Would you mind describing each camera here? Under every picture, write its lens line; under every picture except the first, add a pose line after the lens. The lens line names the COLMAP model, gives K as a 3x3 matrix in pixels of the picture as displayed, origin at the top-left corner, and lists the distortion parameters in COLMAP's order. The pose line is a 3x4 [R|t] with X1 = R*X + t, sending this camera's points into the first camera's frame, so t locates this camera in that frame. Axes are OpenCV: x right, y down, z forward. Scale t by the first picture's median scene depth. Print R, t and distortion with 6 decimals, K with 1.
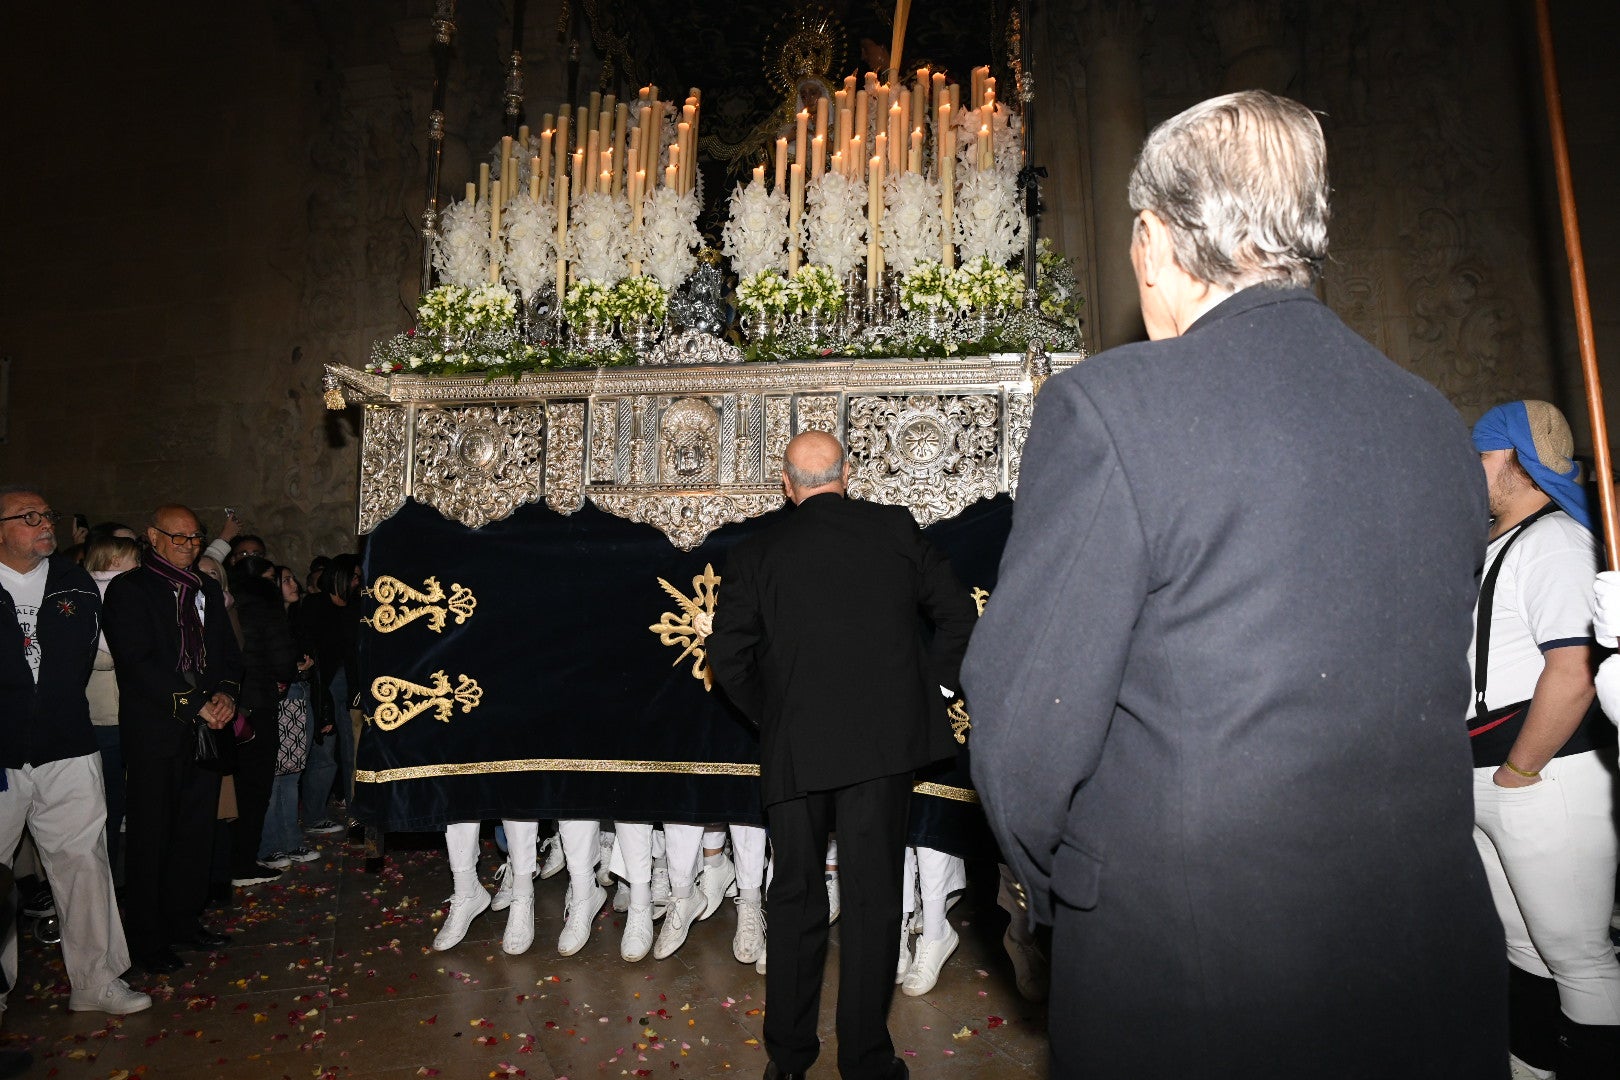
lens RADIAL K [[1116.3, 0, 808.6], [0, 1116.3, 501.0], [0, 0, 1]] dist [-0.062891, 0.002422]
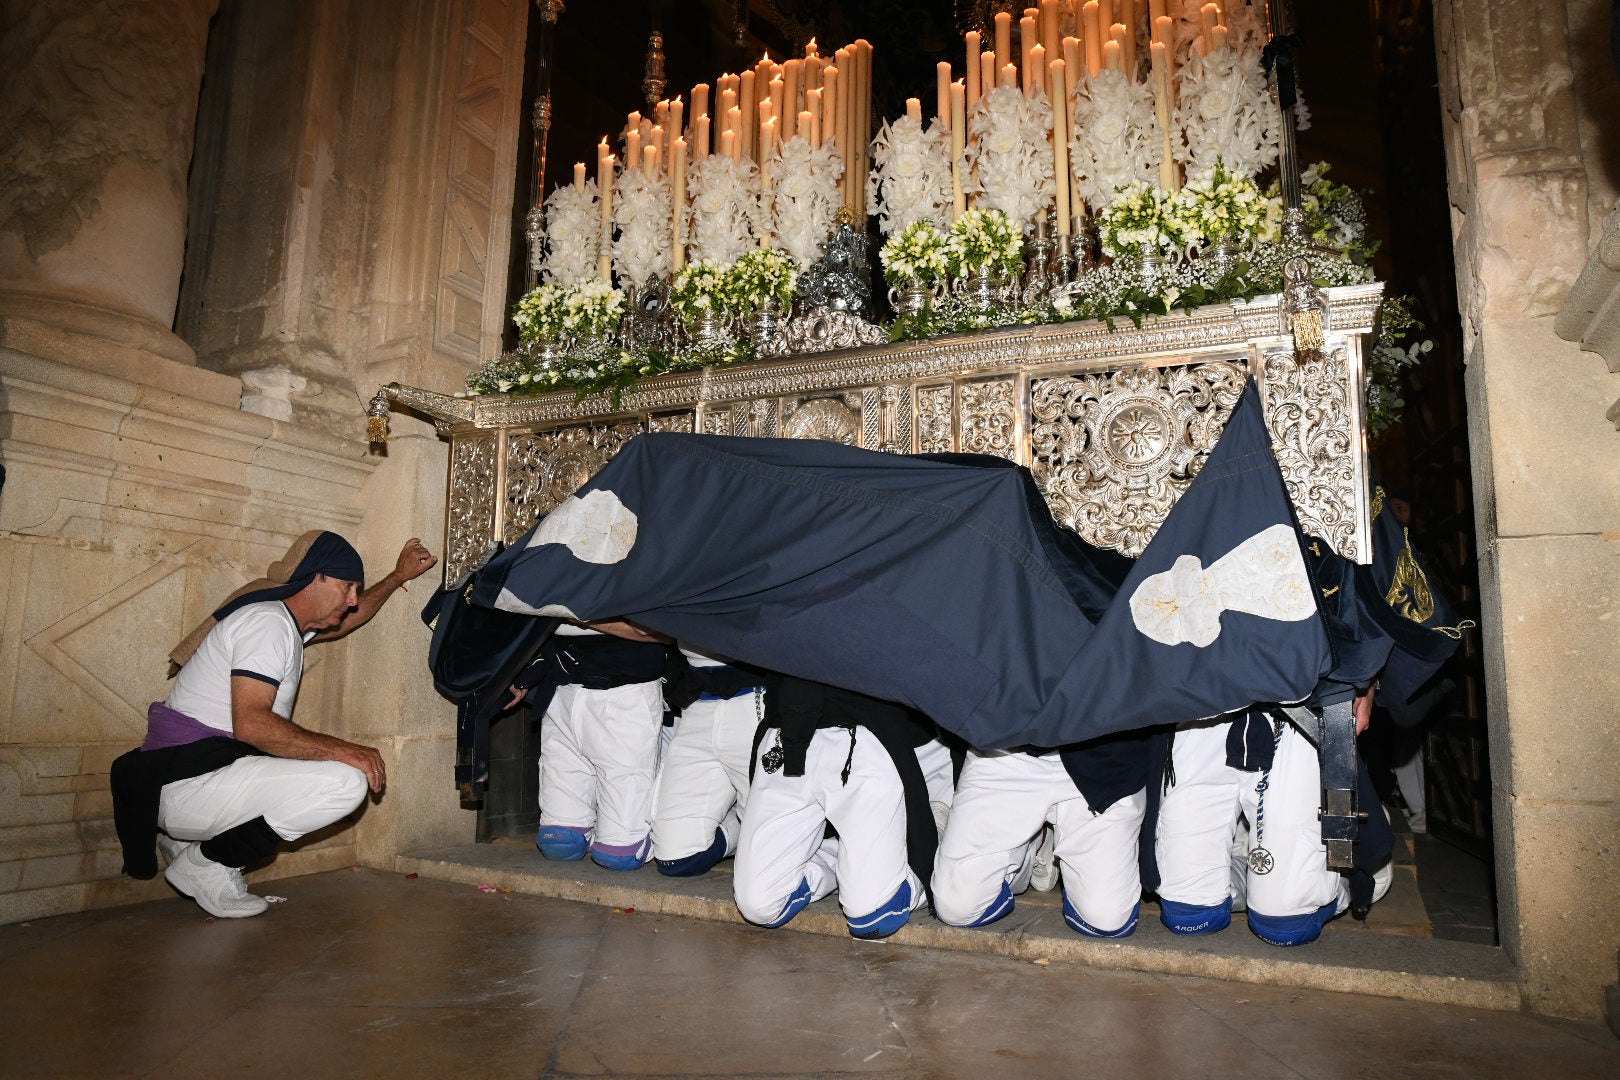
lens RADIAL K [[1116.3, 0, 808.6], [0, 1116.3, 501.0], [0, 0, 1]] dist [-0.062891, 0.002422]
pose [[0.966517, -0.045738, -0.252495, 0.071793], [0.035819, 0.998400, -0.043744, 0.009890], [0.254092, 0.033235, 0.966609, 0.263547]]
